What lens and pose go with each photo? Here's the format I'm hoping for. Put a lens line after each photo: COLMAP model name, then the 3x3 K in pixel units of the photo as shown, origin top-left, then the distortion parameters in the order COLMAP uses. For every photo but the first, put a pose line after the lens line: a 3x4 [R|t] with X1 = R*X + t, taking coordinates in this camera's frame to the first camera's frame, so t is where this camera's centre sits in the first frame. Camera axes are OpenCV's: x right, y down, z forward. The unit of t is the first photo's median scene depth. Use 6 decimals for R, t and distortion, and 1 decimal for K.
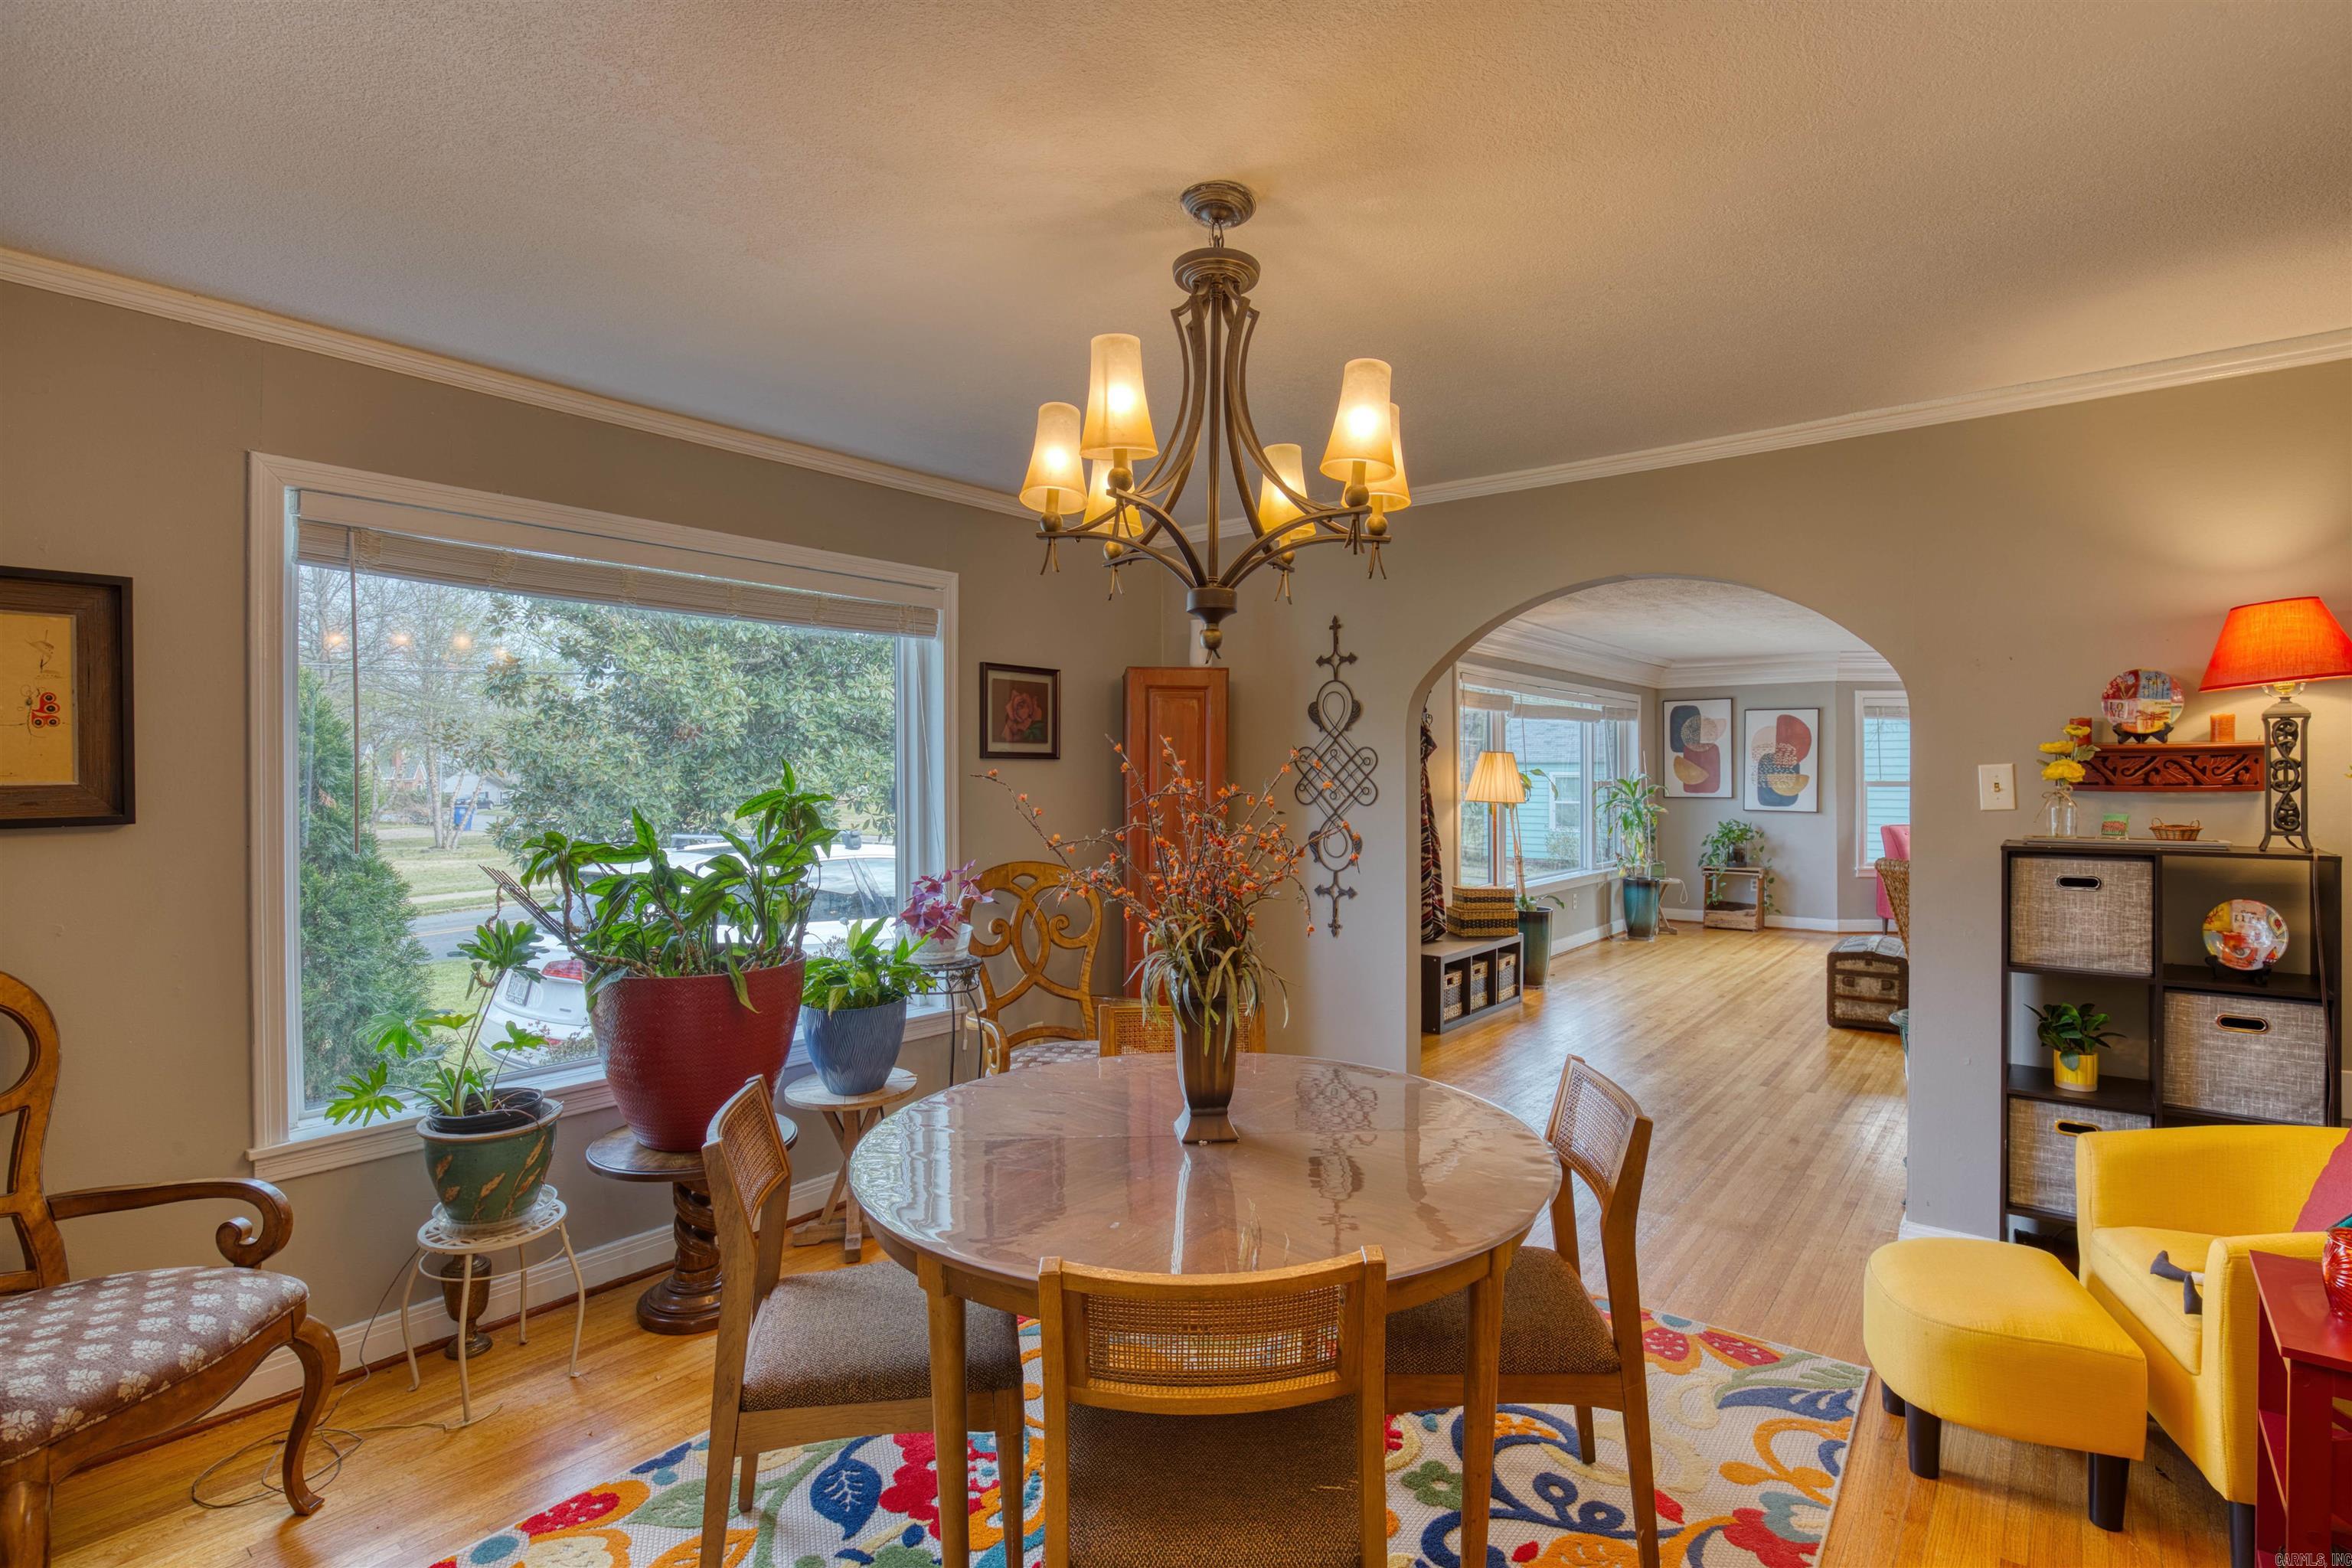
lens RADIAL K [[1086.8, 0, 1193.3], [0, 1086.8, 770.5], [0, 0, 1]] dist [-0.029066, 0.004022]
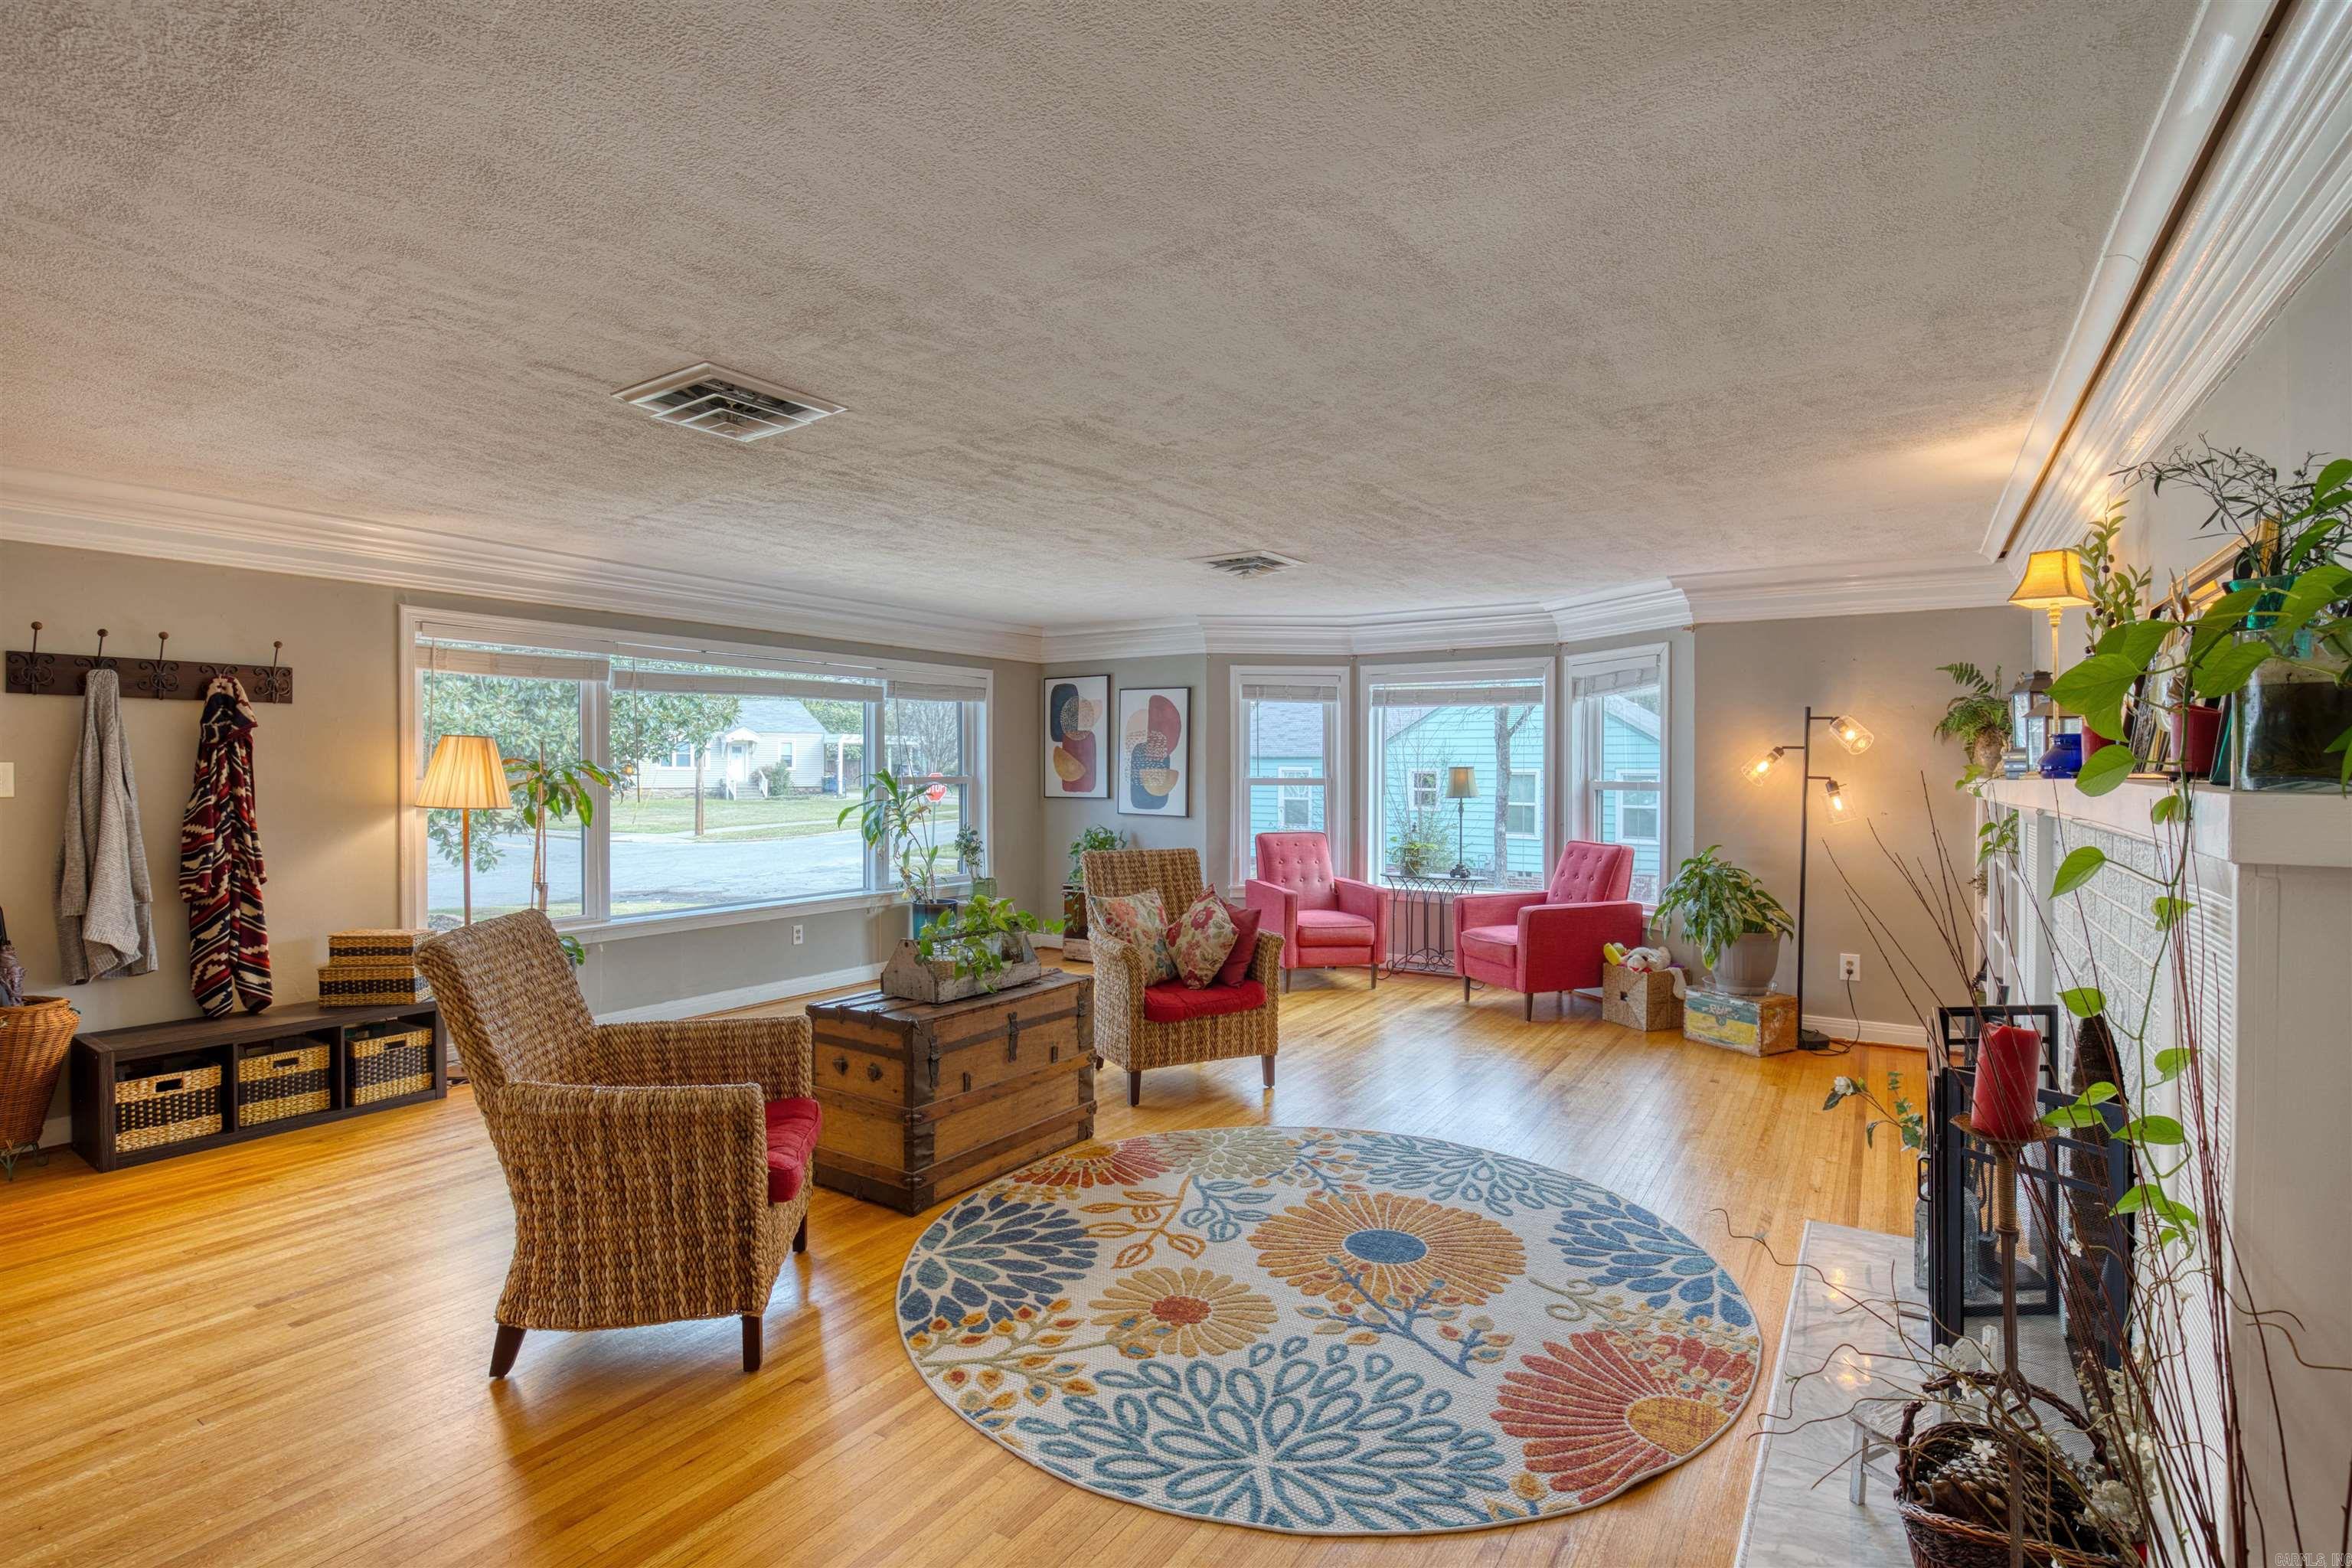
lens RADIAL K [[1086.8, 0, 1187.1], [0, 1086.8, 773.7], [0, 0, 1]] dist [-0.029066, 0.004022]
pose [[0.993258, 0.002348, 0.115898, 0.471676], [-0.003230, 0.999967, 0.007421, 0.000808], [-0.115876, -0.007745, 0.993233, 0.185074]]
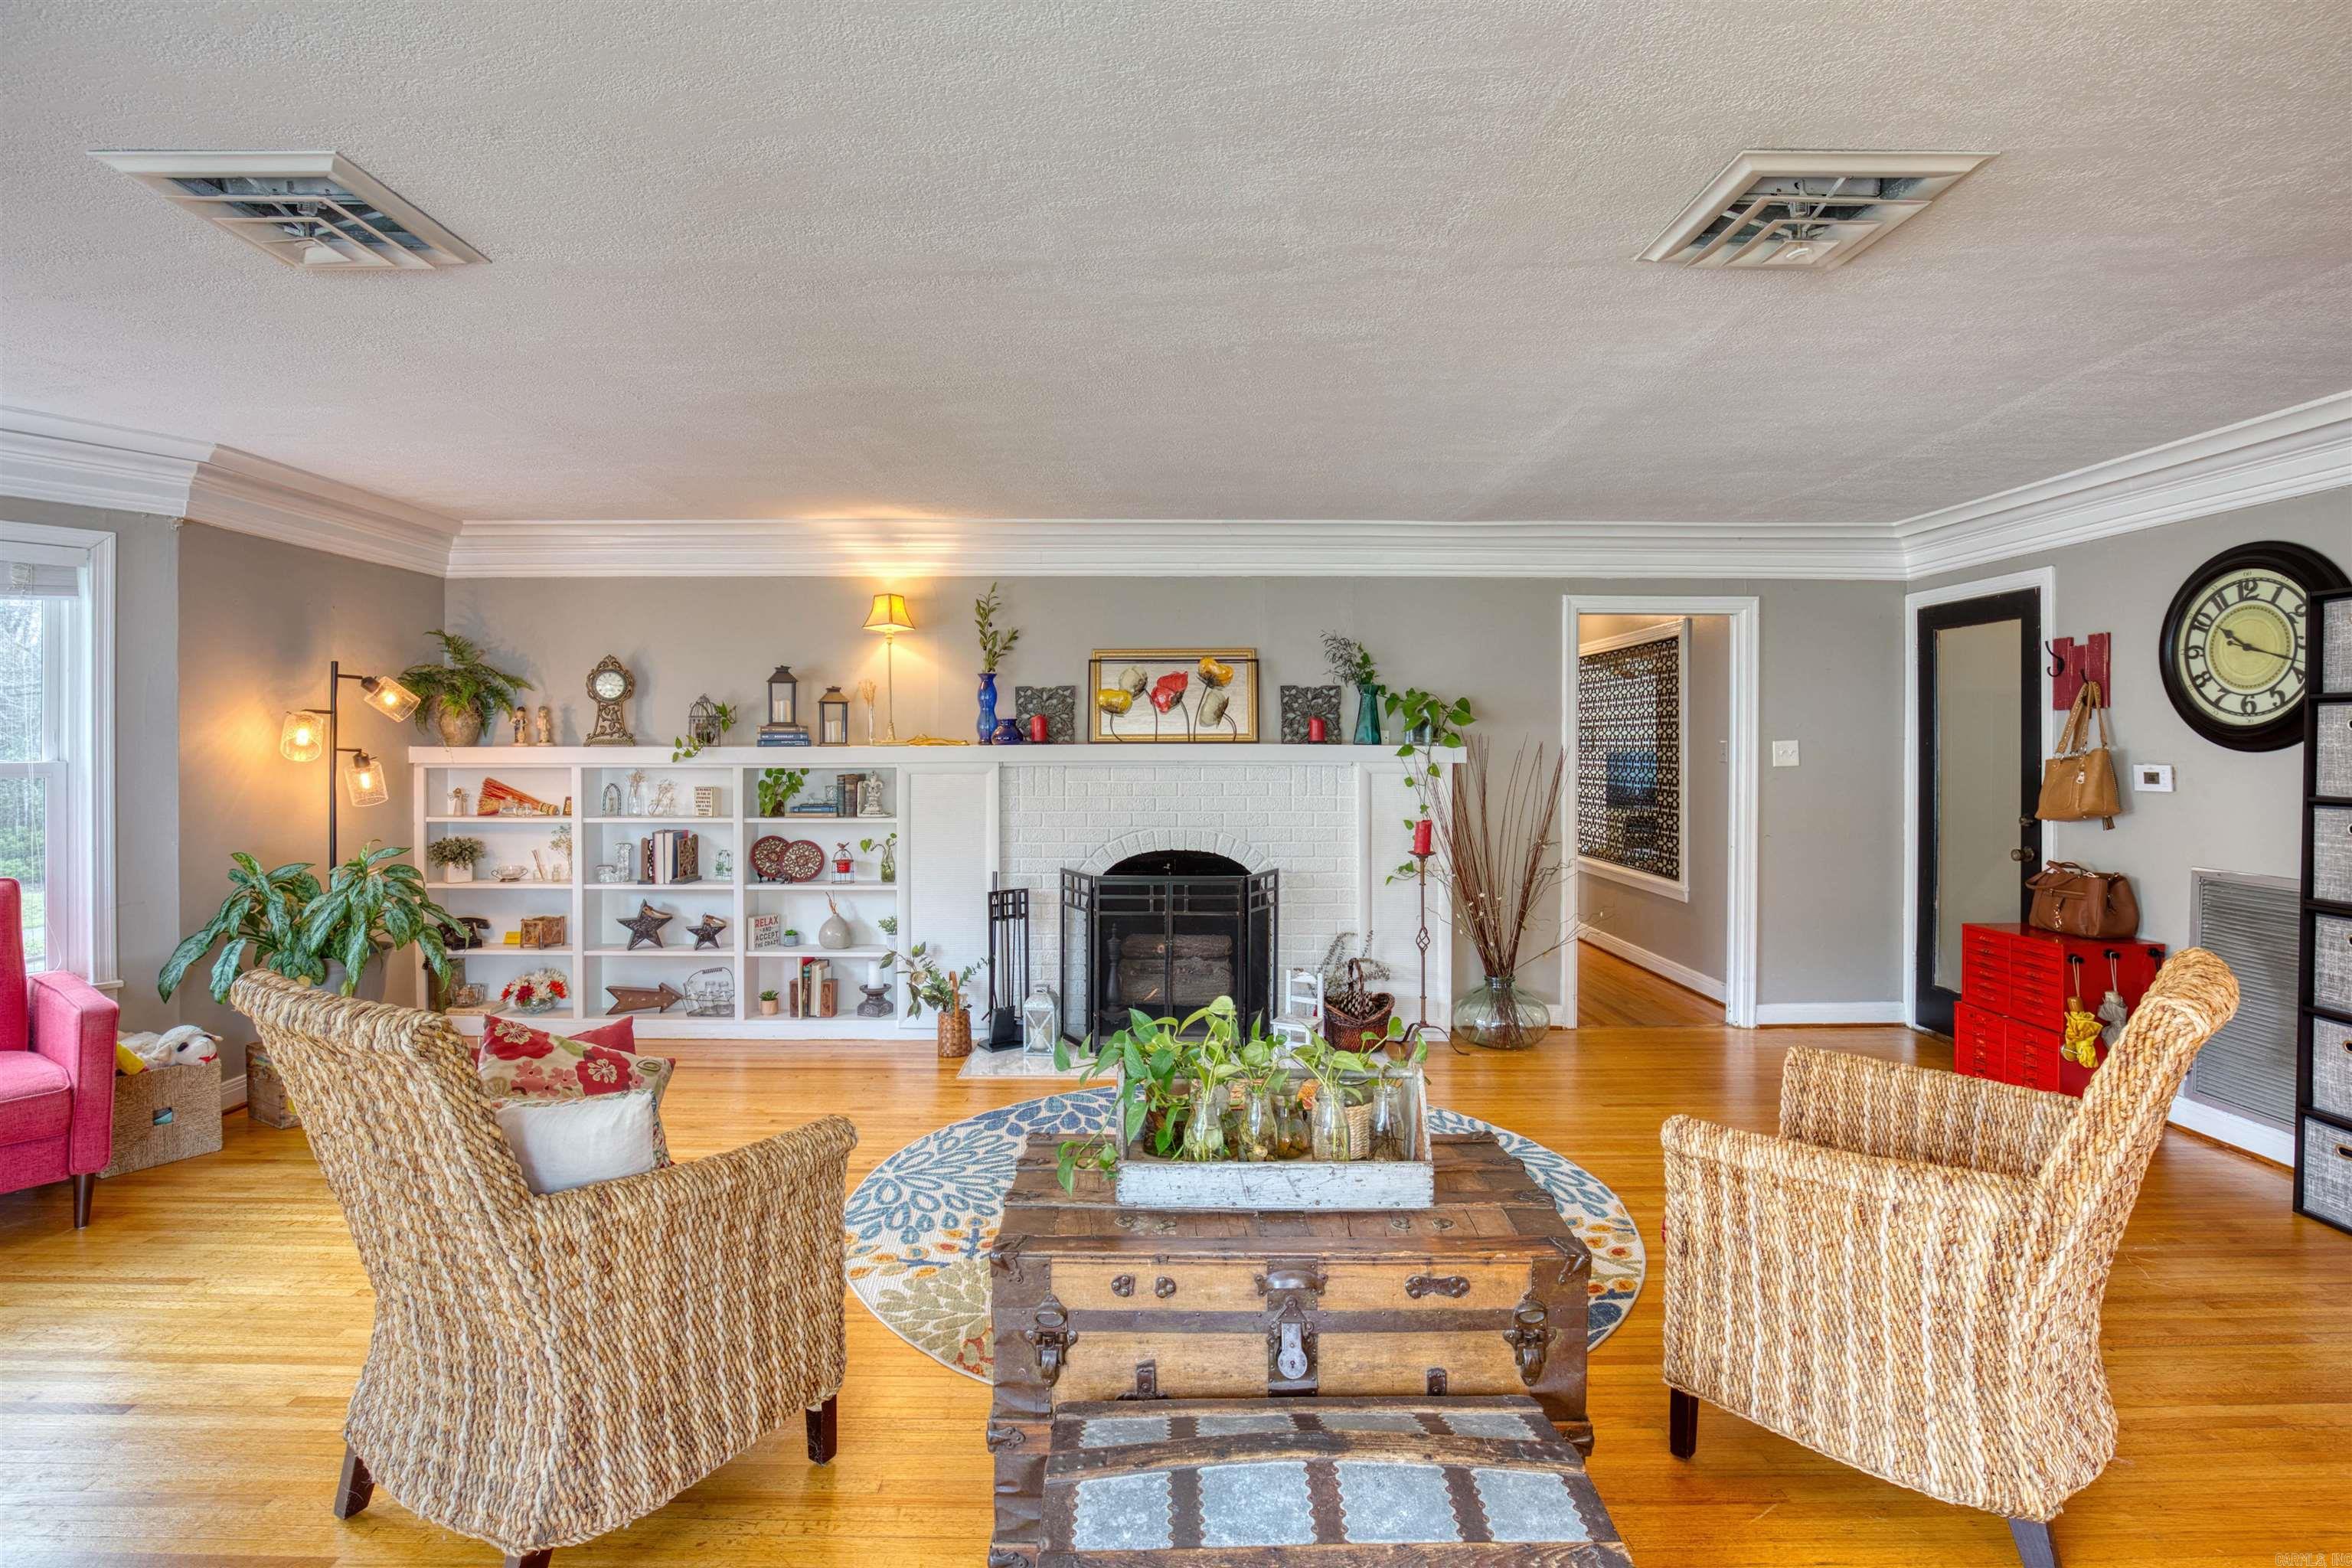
lens RADIAL K [[1086.8, 0, 1158.4], [0, 1086.8, 745.7], [0, 0, 1]] dist [-0.029066, 0.004022]
pose [[-0.618248, -0.000961, 0.785982, 0.293756], [0.001556, 0.999996, 0.002446, 0.003914], [-0.785982, 0.002735, -0.618244, 0.722894]]
